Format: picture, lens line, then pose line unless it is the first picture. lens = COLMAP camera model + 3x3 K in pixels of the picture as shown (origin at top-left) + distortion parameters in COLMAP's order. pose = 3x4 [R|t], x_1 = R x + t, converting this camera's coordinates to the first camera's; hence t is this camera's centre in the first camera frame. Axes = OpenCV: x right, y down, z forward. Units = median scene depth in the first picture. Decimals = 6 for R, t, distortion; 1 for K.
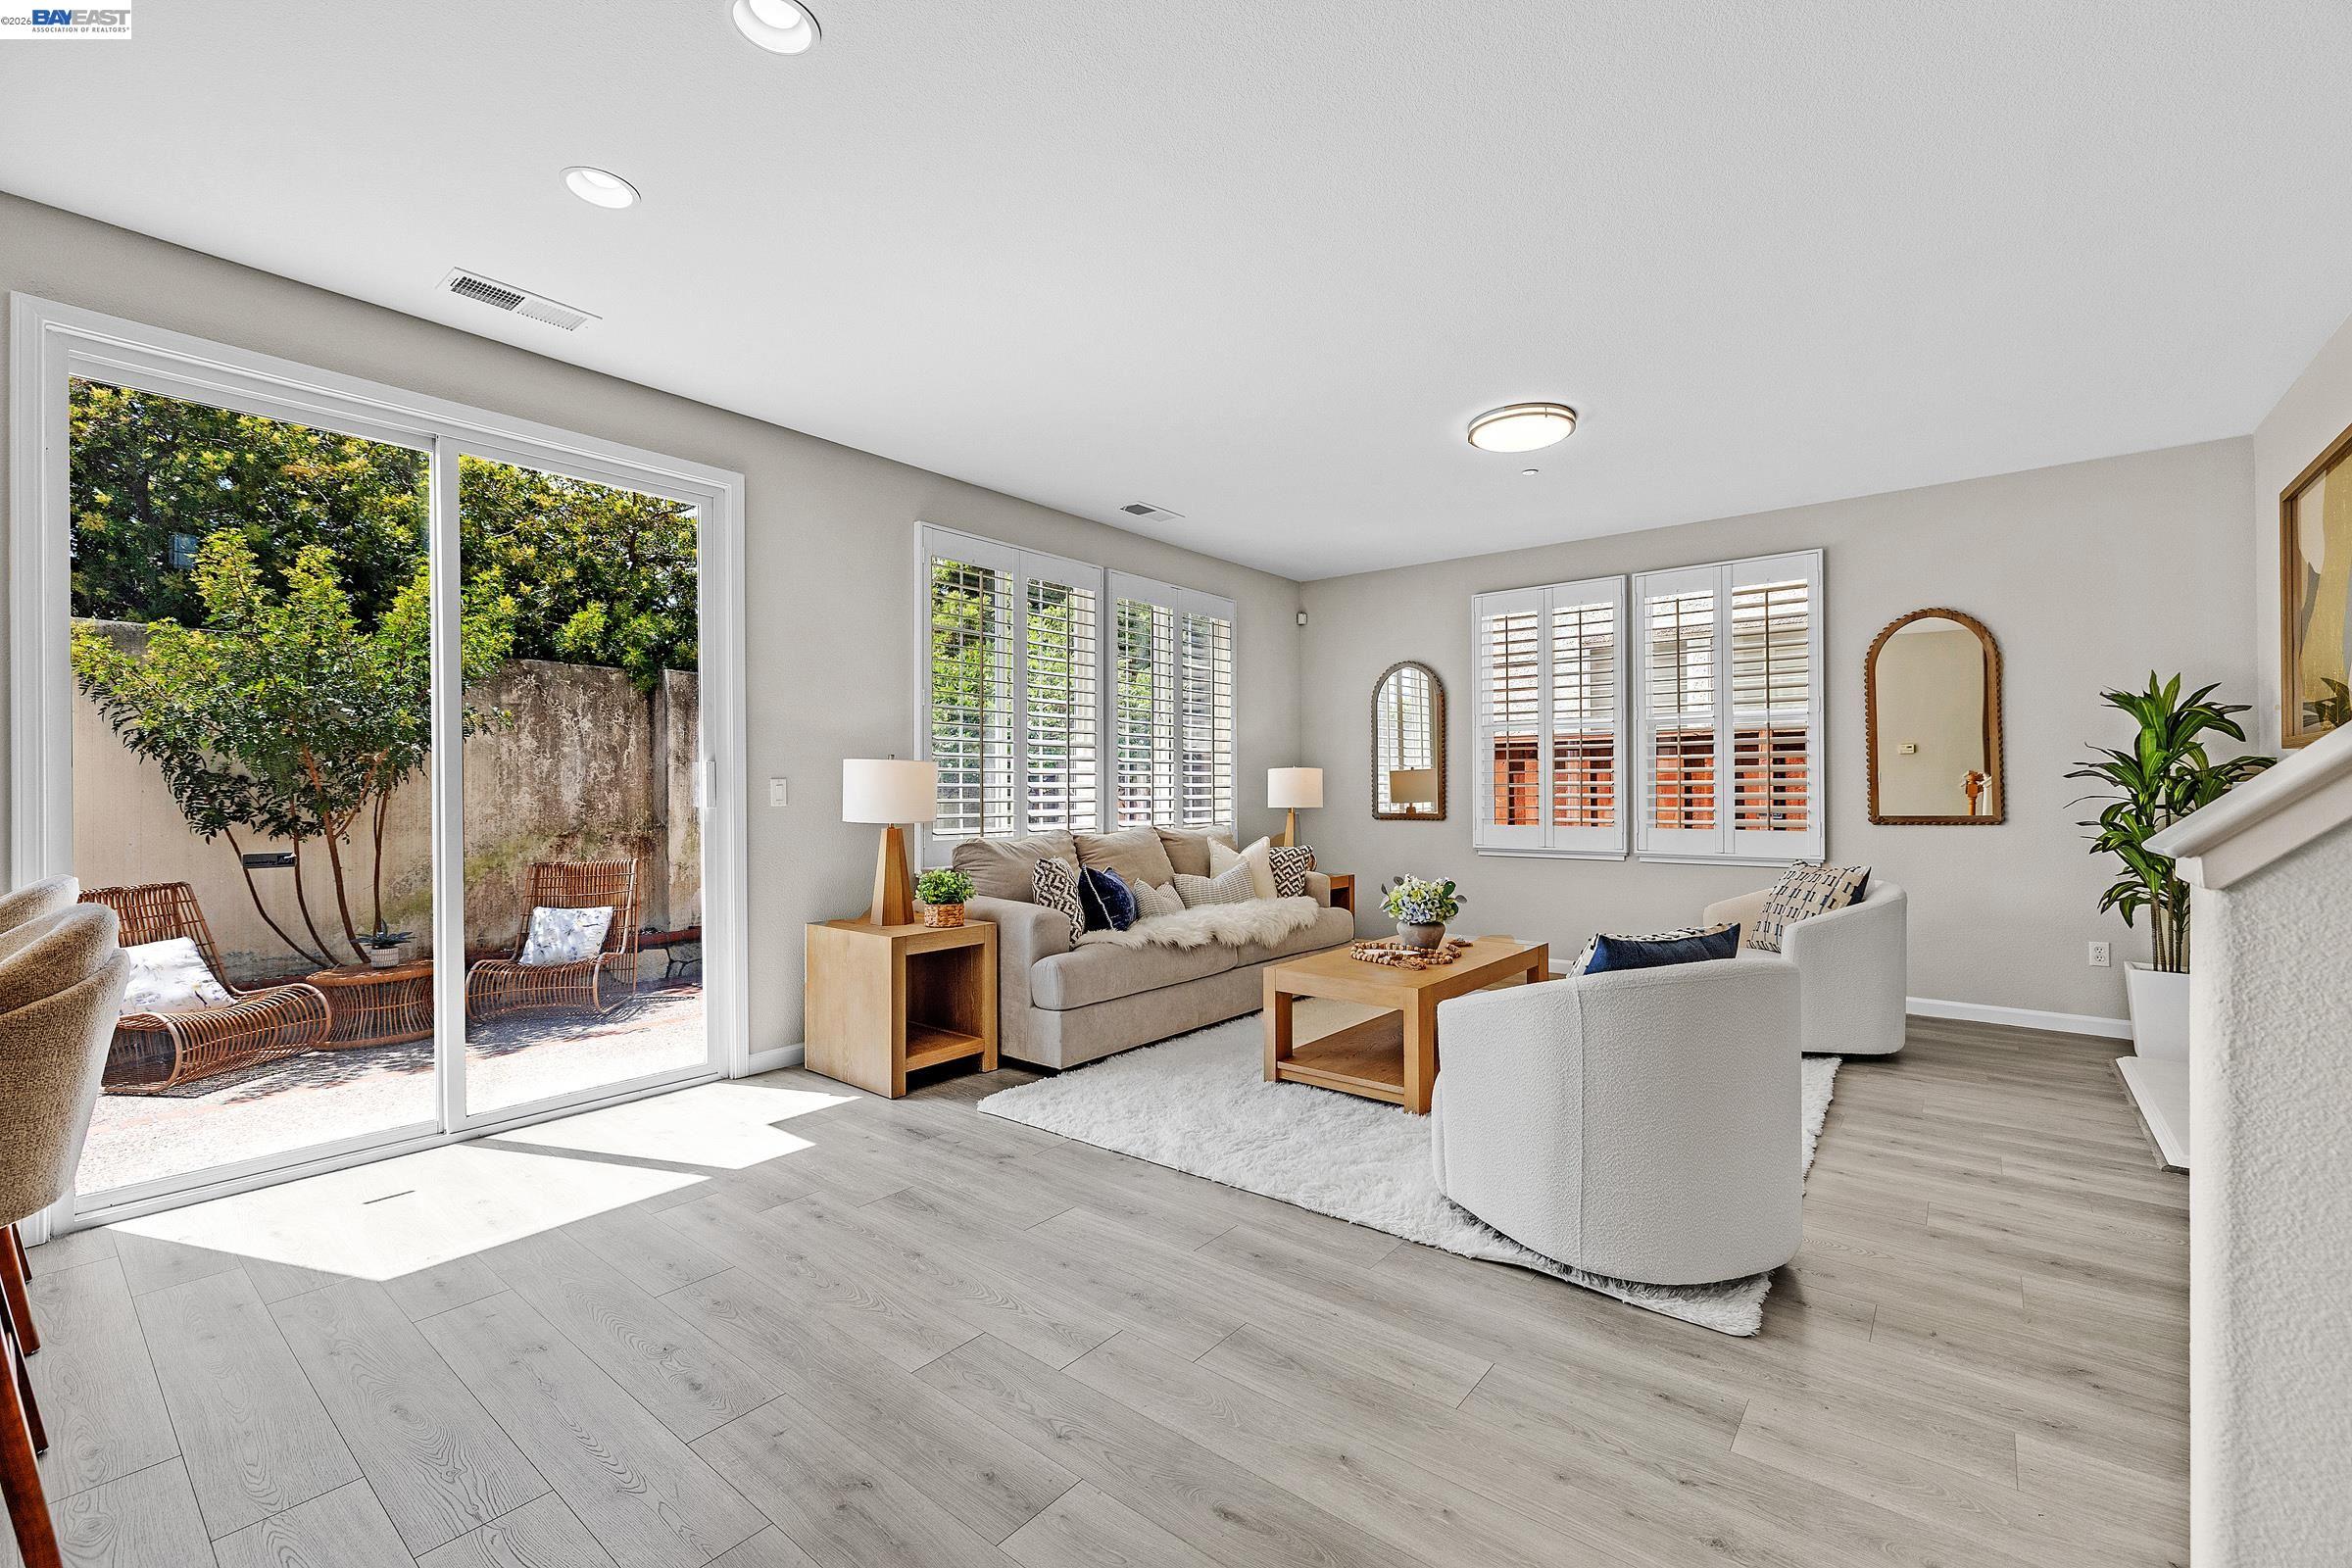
lens RADIAL K [[993.1, 0, 1178.1], [0, 993.1, 789.2], [0, 0, 1]] dist [0.005329, -0.000244]
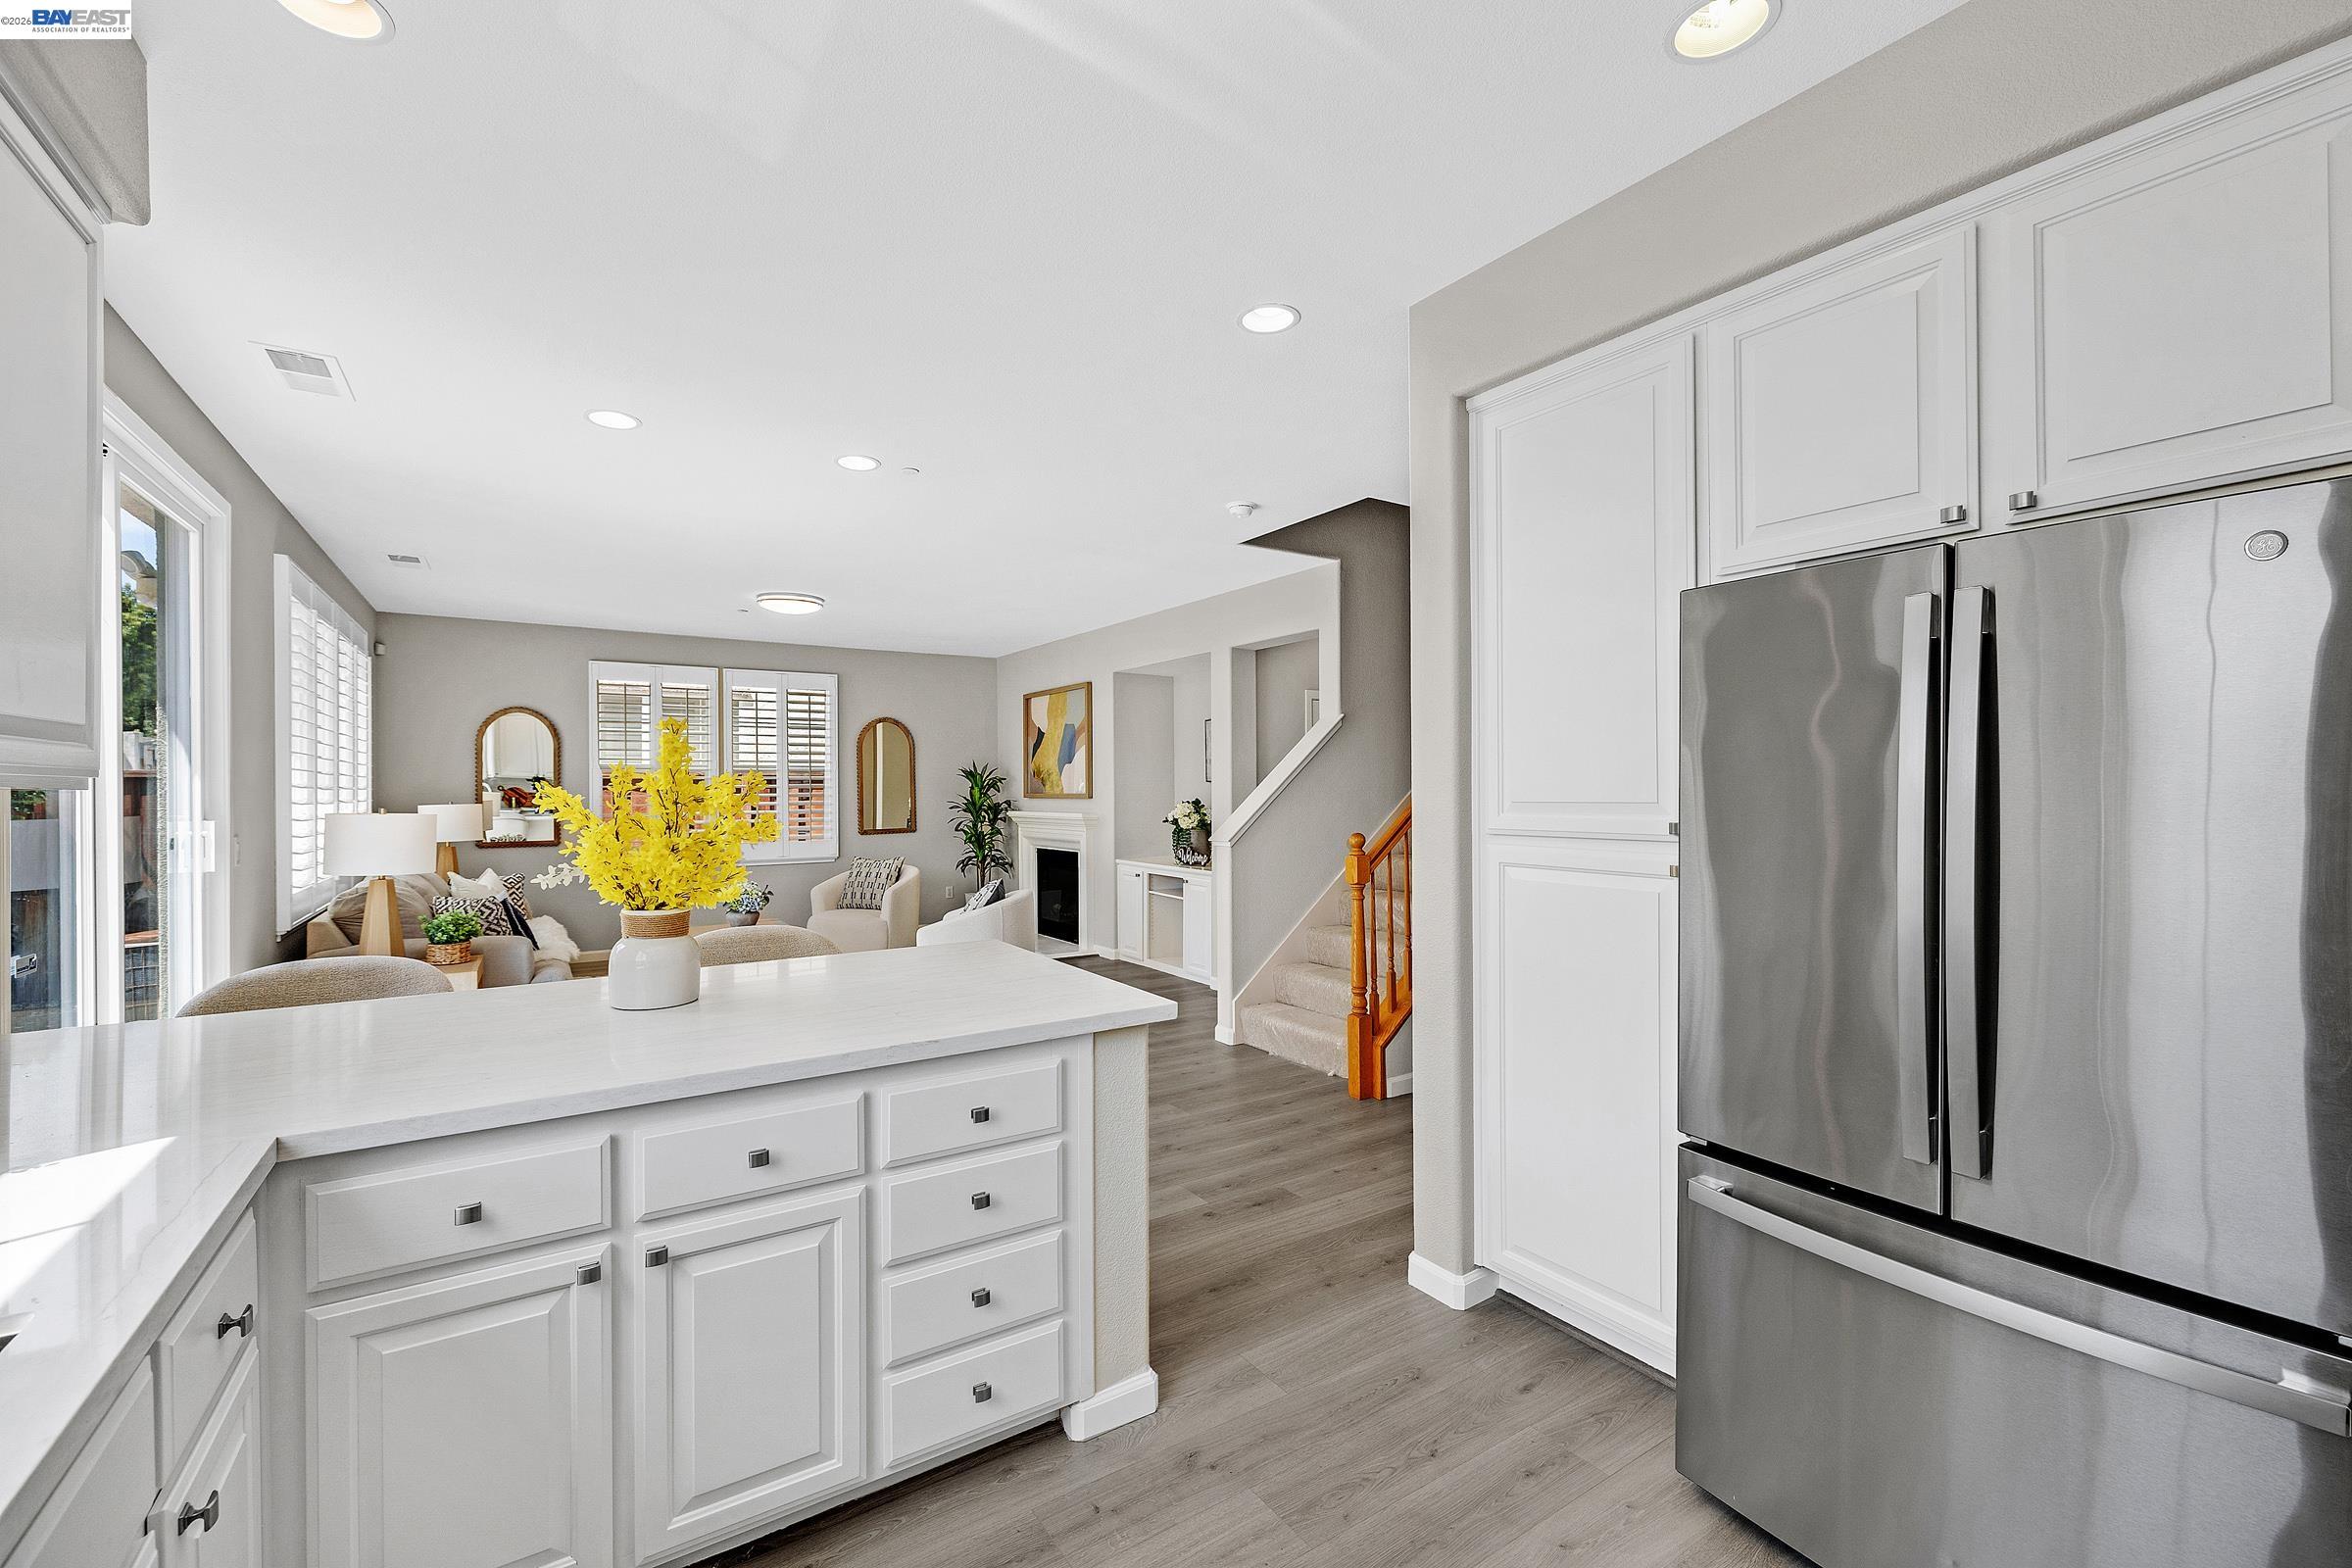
lens RADIAL K [[993.1, 0, 1172.0], [0, 993.1, 790.4], [0, 0, 1]] dist [0.005329, -0.000244]
pose [[0.299555, 0.002402, 0.954076, -0.836218], [0.002321, 0.999992, -0.003246, -0.037326], [-0.954076, 0.003187, 0.299547, -0.064223]]
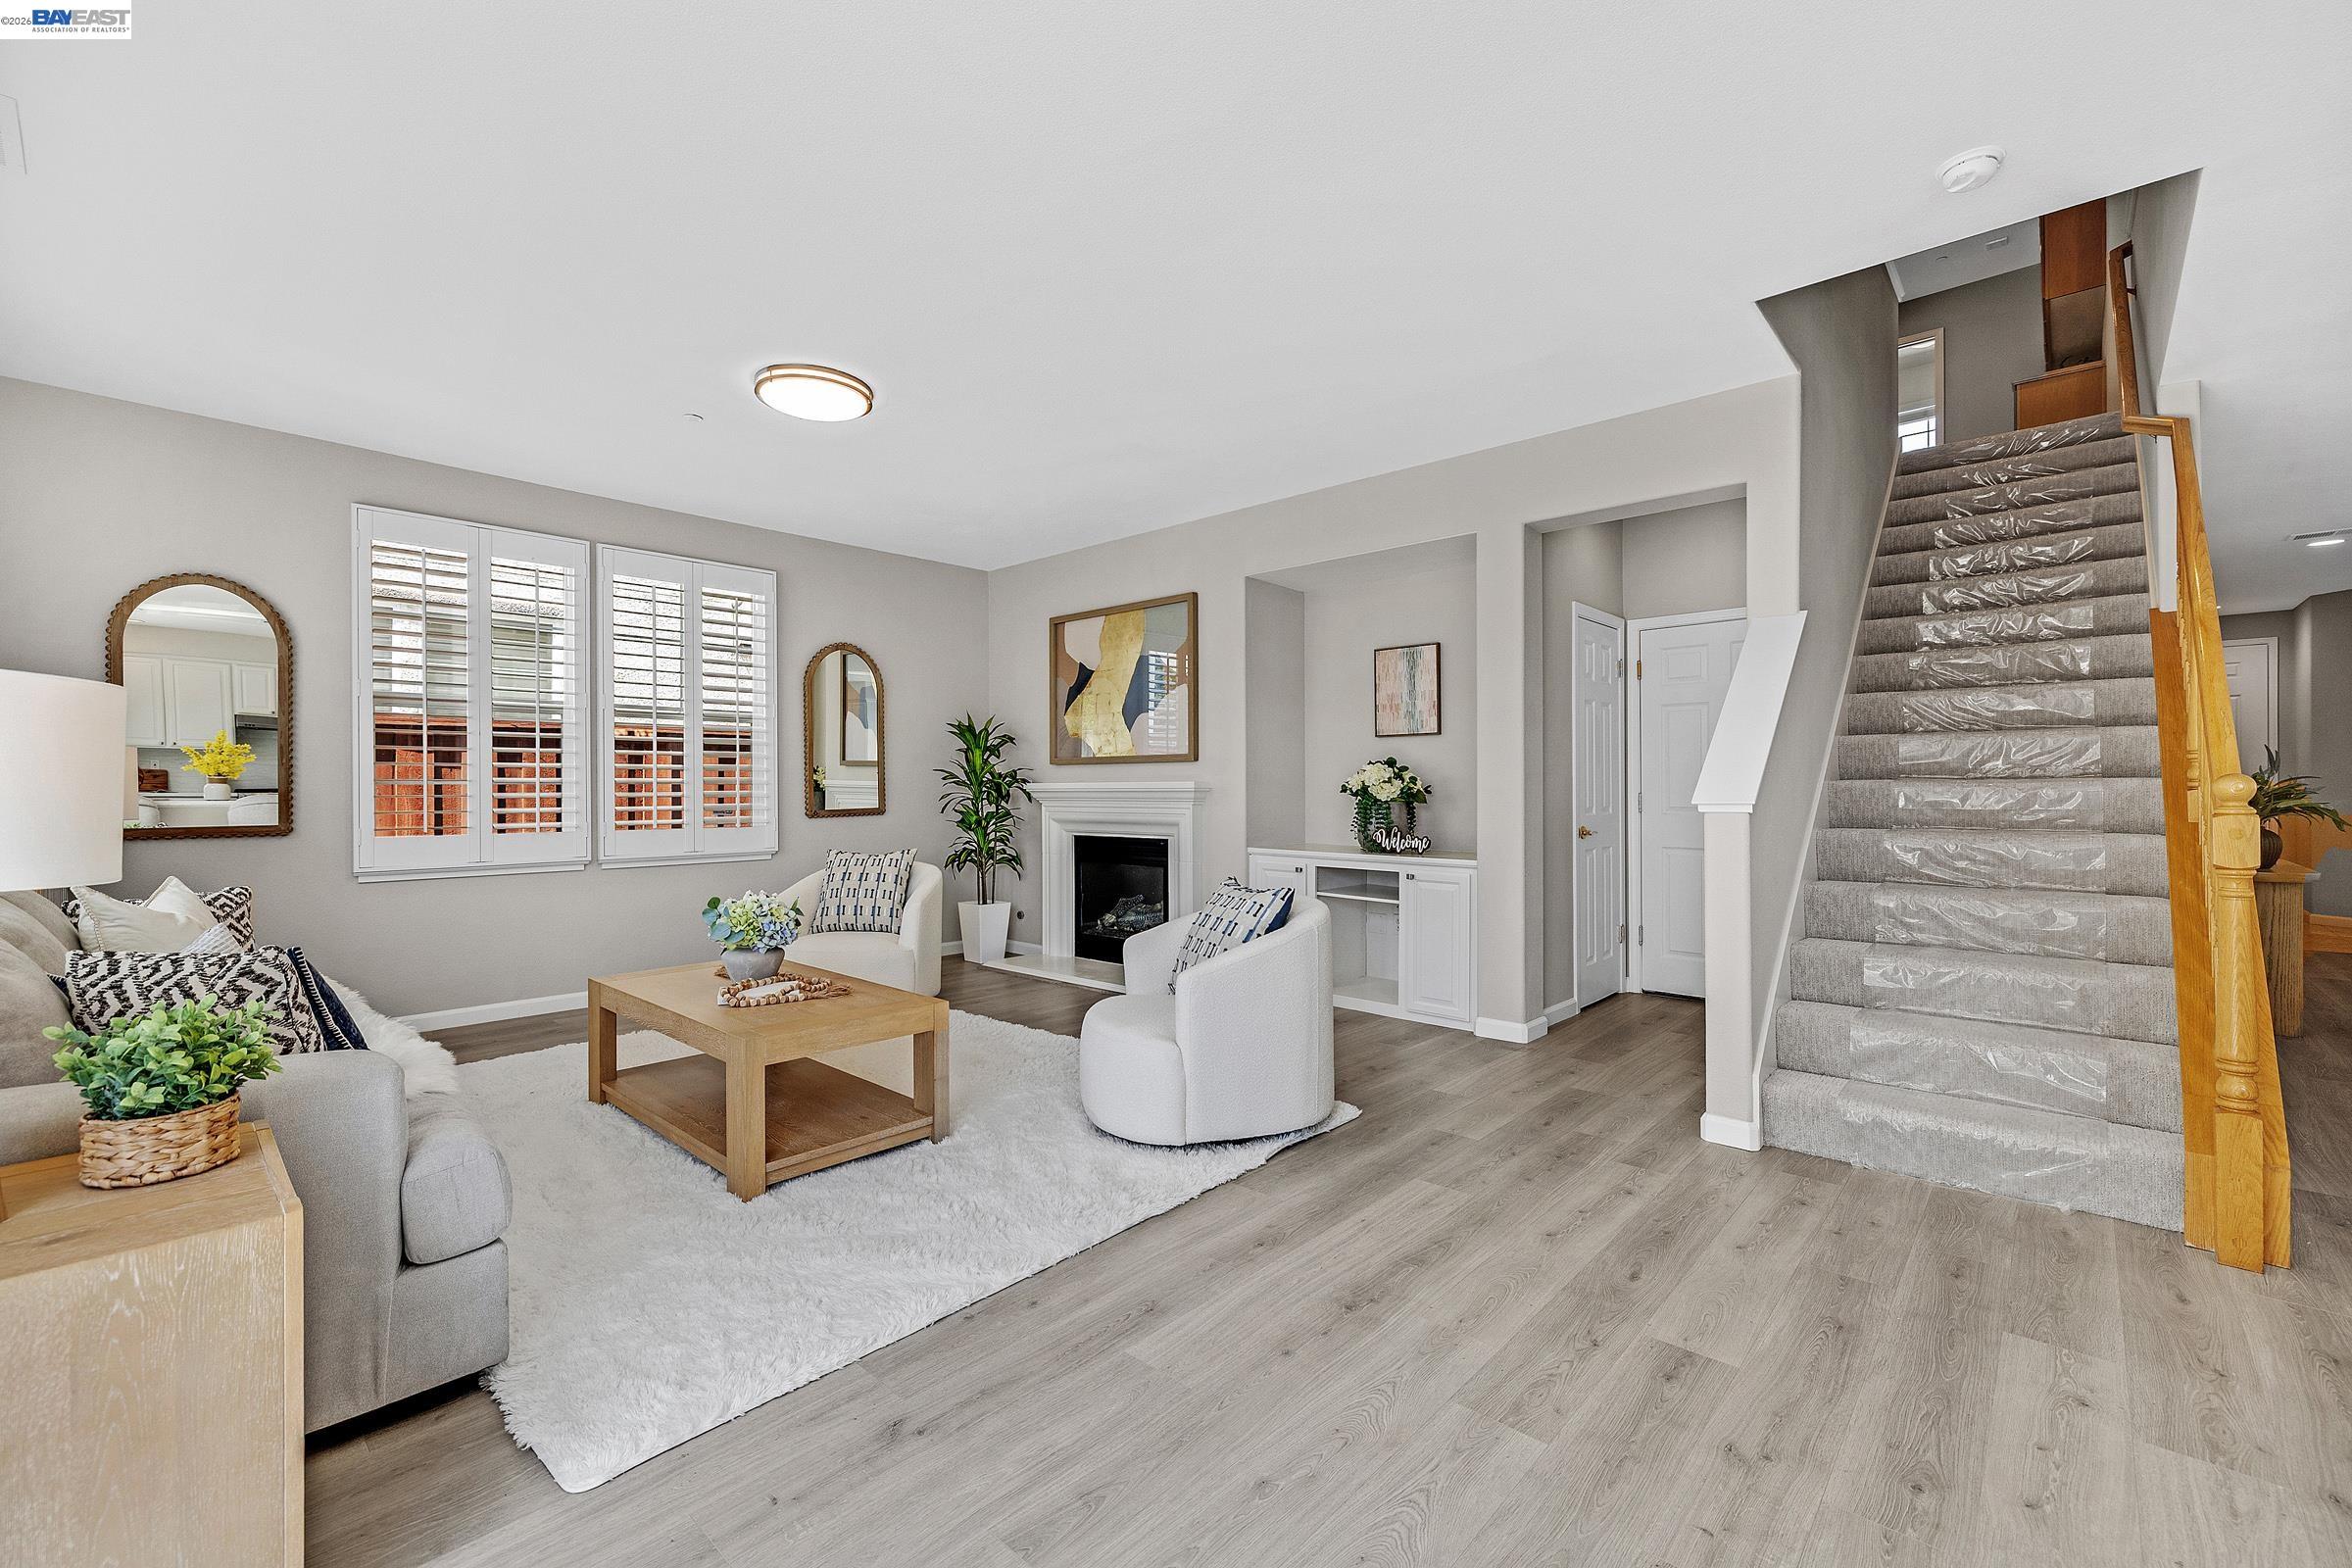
lens RADIAL K [[993.1, 0, 1182.7], [0, 993.1, 781.9], [0, 0, 1]] dist [0.005329, -0.000244]
pose [[0.046891, 0.007878, 0.998869, -0.460216], [0.000423, 0.999969, -0.007907, 0.002680], [-0.998900, 0.000793, 0.046886, 0.504650]]
